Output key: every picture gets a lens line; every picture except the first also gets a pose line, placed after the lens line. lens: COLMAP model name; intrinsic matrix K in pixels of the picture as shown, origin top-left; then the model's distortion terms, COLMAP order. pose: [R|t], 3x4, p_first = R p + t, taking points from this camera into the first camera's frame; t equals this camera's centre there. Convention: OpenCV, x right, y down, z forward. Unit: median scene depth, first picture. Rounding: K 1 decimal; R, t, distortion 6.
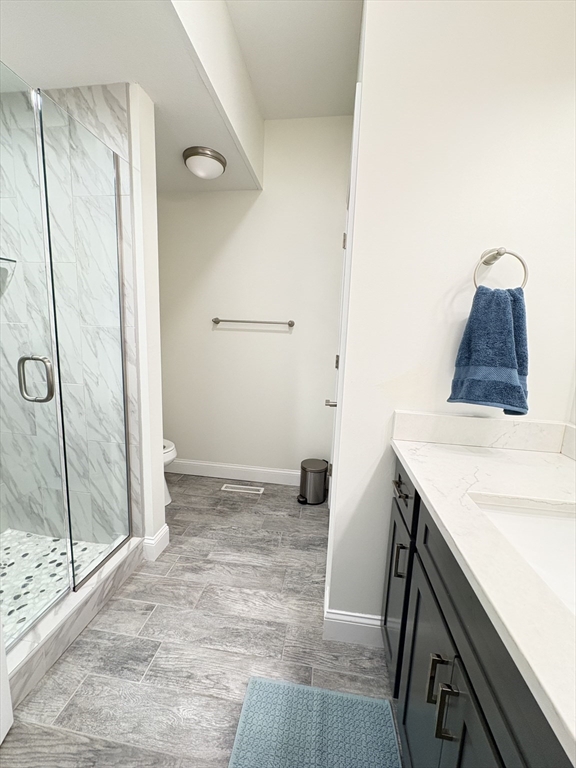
lens RADIAL K [[305.4, 0, 286.5], [0, 305.4, 382.2], [0, 0, 1]] dist [0.000940, -0.000271]
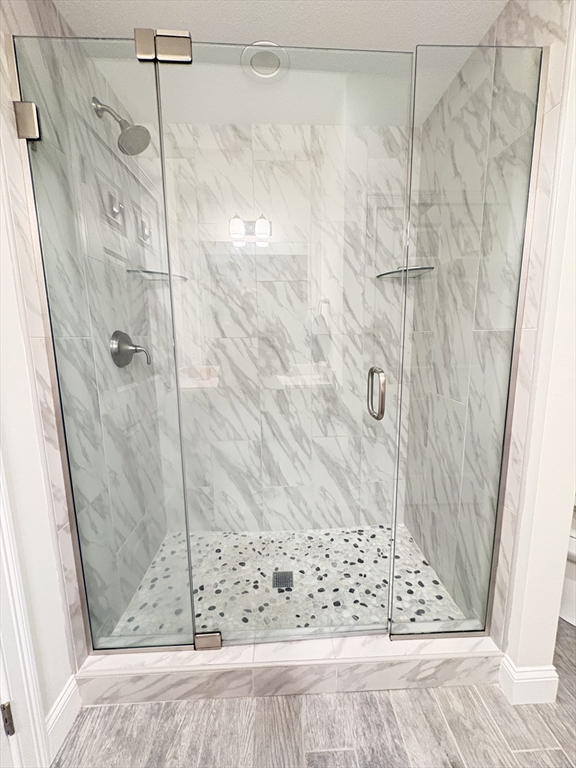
lens RADIAL K [[305.4, 0, 291.4], [0, 305.4, 382.9], [0, 0, 1]] dist [0.000940, -0.000271]
pose [[0.188393, 0.110420, -0.975867, 0.017593], [-0.125310, 0.988240, 0.087629, -0.061571], [0.974067, 0.105777, 0.200014, 0.395654]]
